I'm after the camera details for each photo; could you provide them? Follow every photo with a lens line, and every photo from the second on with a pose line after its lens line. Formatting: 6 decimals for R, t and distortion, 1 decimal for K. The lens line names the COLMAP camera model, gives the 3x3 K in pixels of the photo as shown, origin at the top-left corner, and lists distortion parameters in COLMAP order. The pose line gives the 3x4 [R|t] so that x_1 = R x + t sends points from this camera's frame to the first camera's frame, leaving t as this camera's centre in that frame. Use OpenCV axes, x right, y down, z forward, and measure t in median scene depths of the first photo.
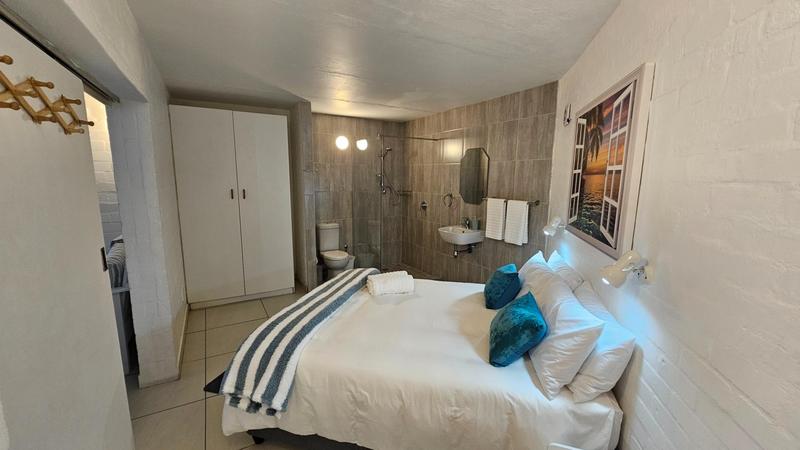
lens RADIAL K [[323.5, 0, 400.7], [0, 323.5, 227.3], [0, 0, 1]] dist [-0.000056, -0.000173]
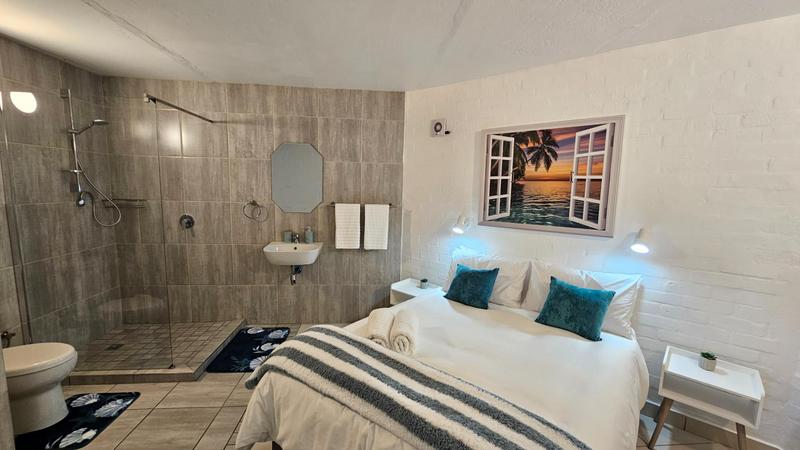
lens RADIAL K [[329.4, 0, 397.1], [0, 329.4, 227.3], [0, 0, 1]] dist [-0.001141, -0.000215]
pose [[0.426306, -0.109642, 0.897909, -0.459366], [0.119463, 0.990757, 0.064261, -0.065122], [-0.896656, 0.079872, 0.435464, 0.474824]]
